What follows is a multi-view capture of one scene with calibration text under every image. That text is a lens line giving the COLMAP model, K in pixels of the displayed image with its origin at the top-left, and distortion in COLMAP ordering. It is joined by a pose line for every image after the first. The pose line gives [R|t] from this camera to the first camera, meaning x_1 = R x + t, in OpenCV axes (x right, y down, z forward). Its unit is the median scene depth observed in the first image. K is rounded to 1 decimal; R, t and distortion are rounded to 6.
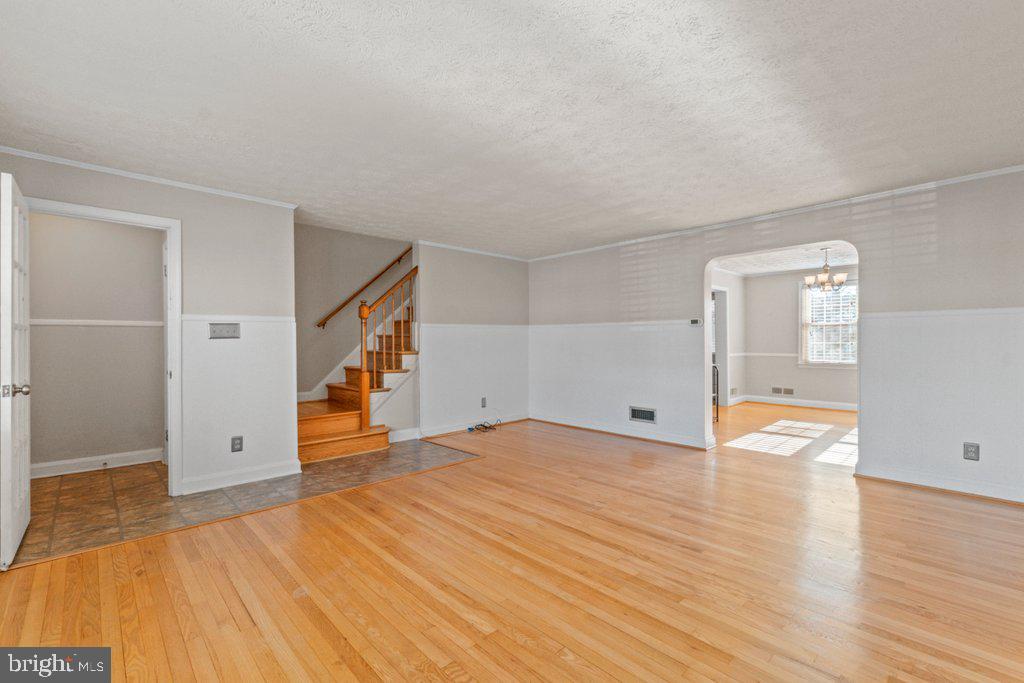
lens RADIAL K [[439.9, 0, 506.9], [0, 439.9, 339.1], [0, 0, 1]] dist [-0.006973, 0.000356]
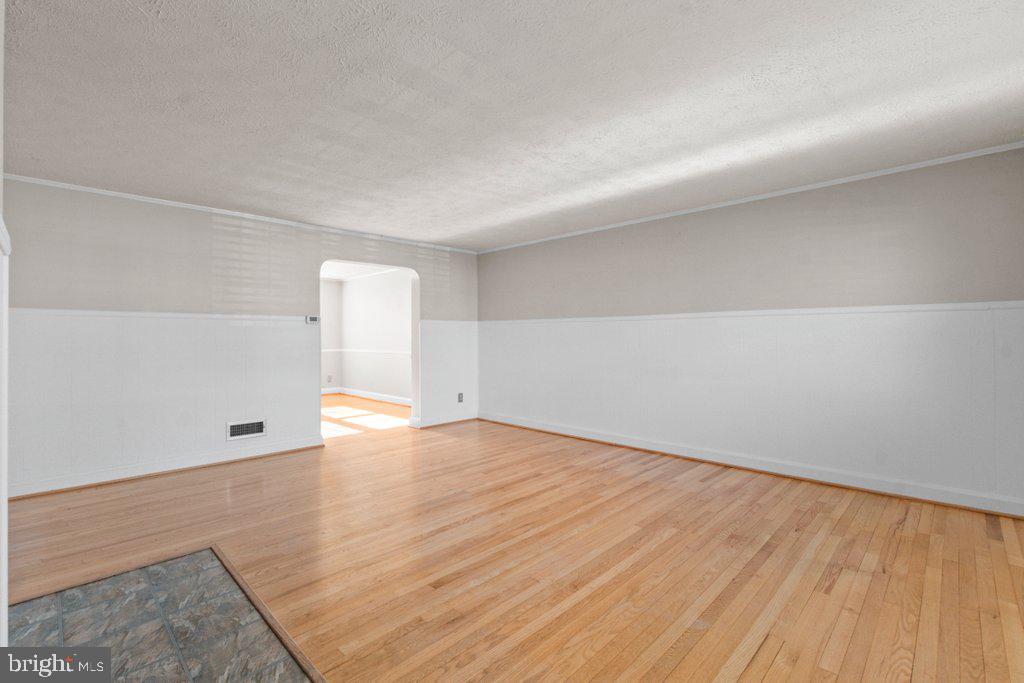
lens RADIAL K [[439.9, 0, 499.6], [0, 439.9, 335.6], [0, 0, 1]] dist [-0.006973, 0.000356]
pose [[-0.006300, 0.006959, 0.999956, -0.775585], [0.000531, 0.999976, -0.006956, 0.005664], [-0.999980, 0.000487, -0.006304, 0.808244]]
